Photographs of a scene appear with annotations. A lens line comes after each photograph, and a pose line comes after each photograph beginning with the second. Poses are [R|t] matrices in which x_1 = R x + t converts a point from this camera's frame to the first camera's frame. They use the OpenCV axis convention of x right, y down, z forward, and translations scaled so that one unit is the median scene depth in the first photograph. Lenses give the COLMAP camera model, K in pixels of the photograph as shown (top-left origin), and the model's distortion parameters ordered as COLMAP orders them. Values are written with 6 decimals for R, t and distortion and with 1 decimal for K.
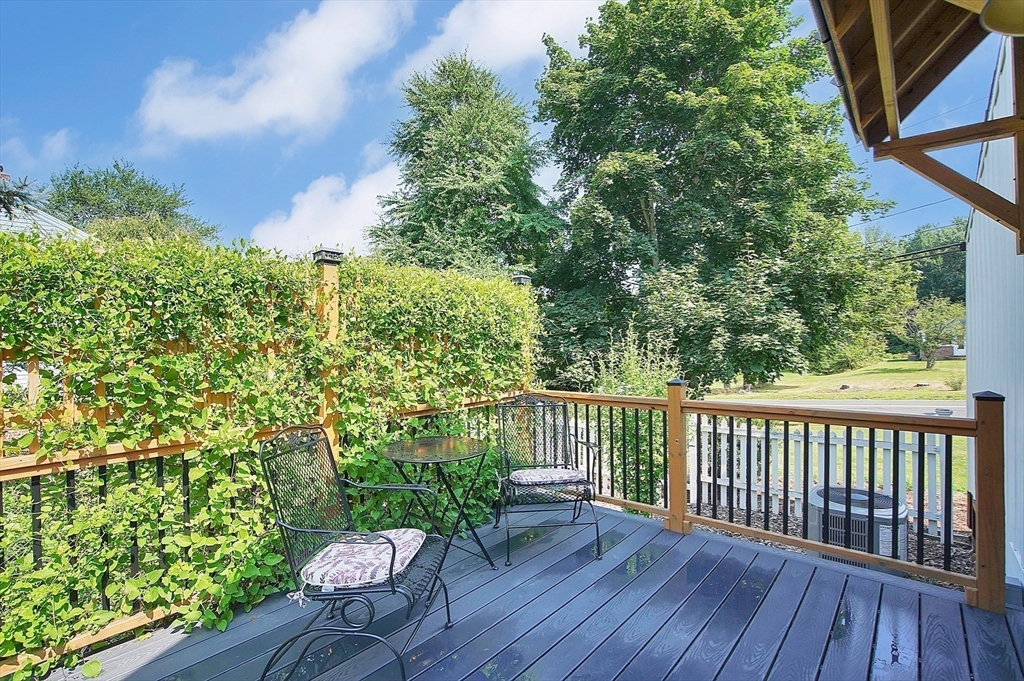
lens RADIAL K [[480.1, 0, 504.8], [0, 480.1, 344.1], [0, 0, 1]] dist [-0.052675, 0.026502]
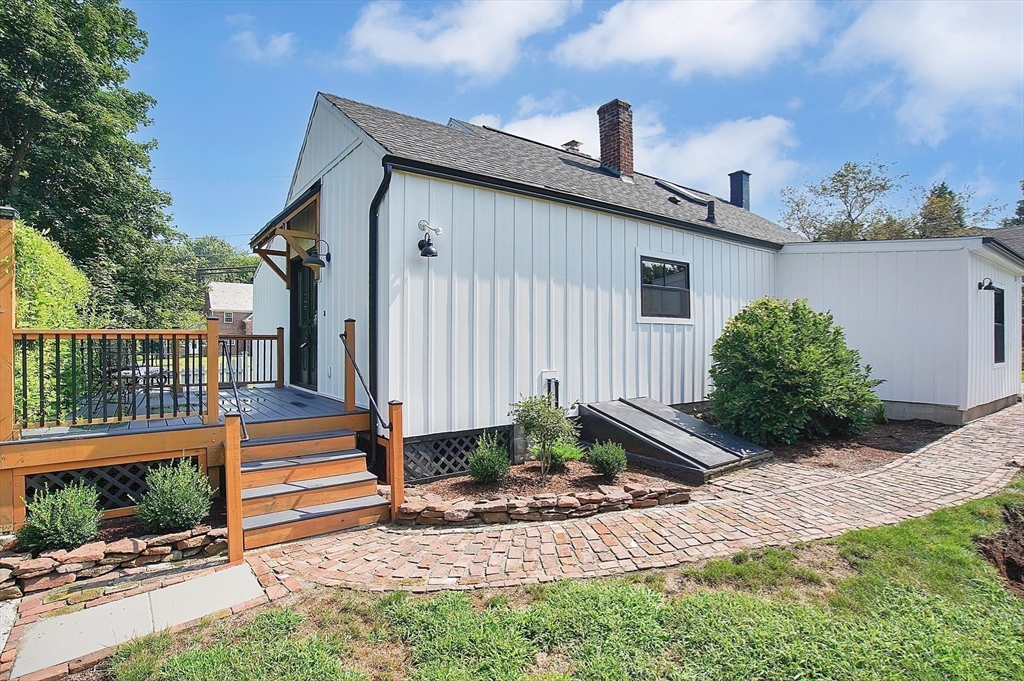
lens RADIAL K [[480.1, 0, 504.8], [0, 480.1, 344.1], [0, 0, 1]] dist [-0.052675, 0.026502]
pose [[0.206606, 0.005876, 0.978407, -1.300609], [0.004820, 0.999964, -0.007023, 0.160367], [-0.978412, 0.006167, 0.206571, -0.860682]]
